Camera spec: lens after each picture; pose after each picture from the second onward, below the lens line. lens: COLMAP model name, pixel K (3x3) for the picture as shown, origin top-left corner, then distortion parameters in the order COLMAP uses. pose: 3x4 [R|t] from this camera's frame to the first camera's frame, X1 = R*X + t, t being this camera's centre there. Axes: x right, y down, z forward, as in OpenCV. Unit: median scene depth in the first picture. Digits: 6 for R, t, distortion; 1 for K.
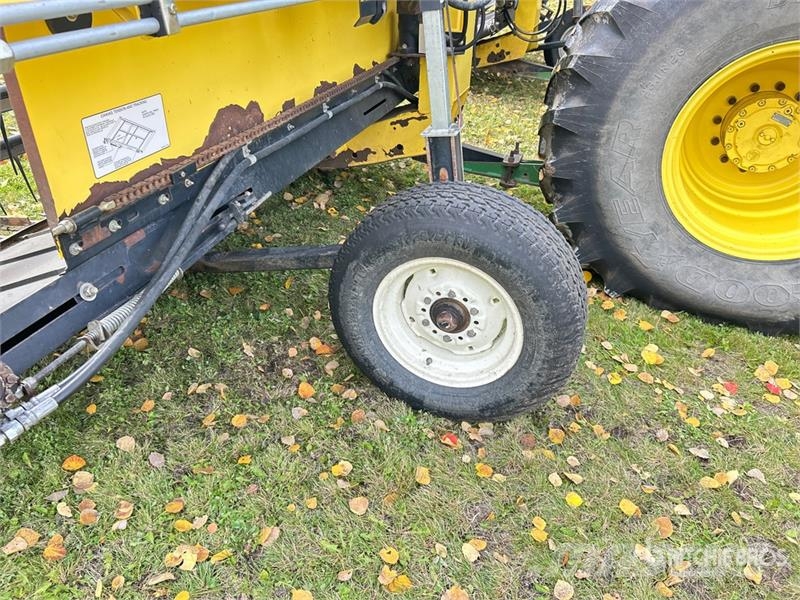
lens RADIAL K [[607.5, 0, 395.4], [0, 607.5, 297.2], [0, 0, 1]] dist [0.020700, -0.008979]
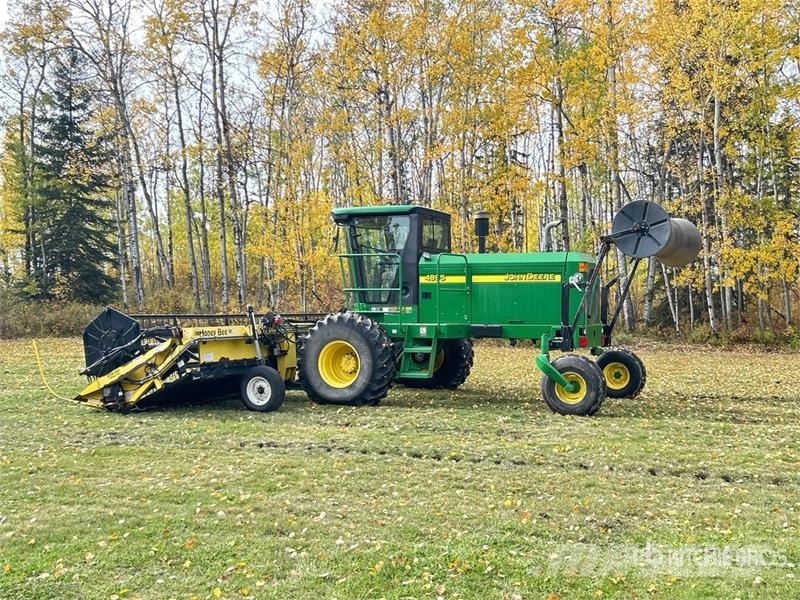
lens RADIAL K [[607.5, 0, 395.4], [0, 607.5, 297.2], [0, 0, 1]] dist [0.020700, -0.008979]
pose [[0.995240, -0.086456, -0.044974, 1.203643], [0.047698, 0.834577, -0.548822, 1.787808], [0.084983, 0.544064, 0.834729, -2.919492]]
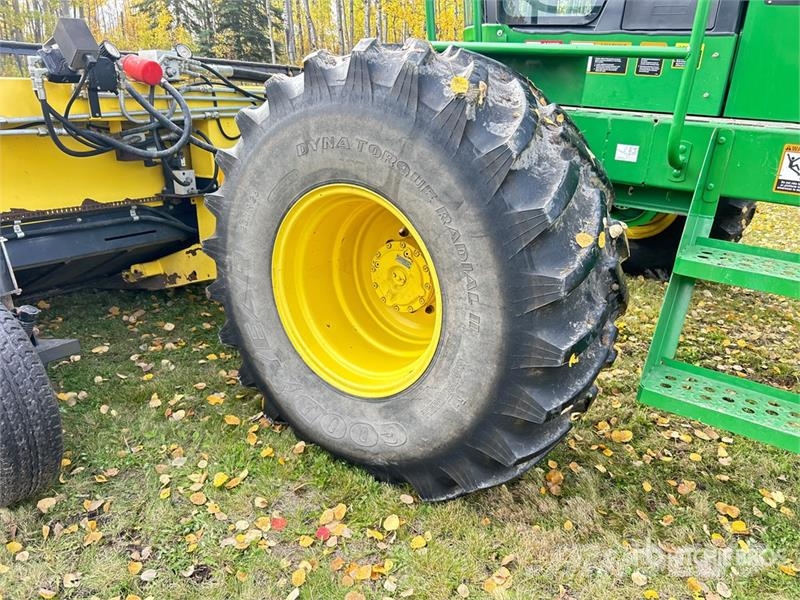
lens RADIAL K [[607.5, 0, 395.4], [0, 607.5, 297.2], [0, 0, 1]] dist [0.020700, -0.008979]
pose [[0.961687, 0.069084, -0.265302, 0.884118], [-0.129850, 0.967077, -0.218863, -0.008398], [0.241448, 0.244928, 0.938996, 0.060052]]
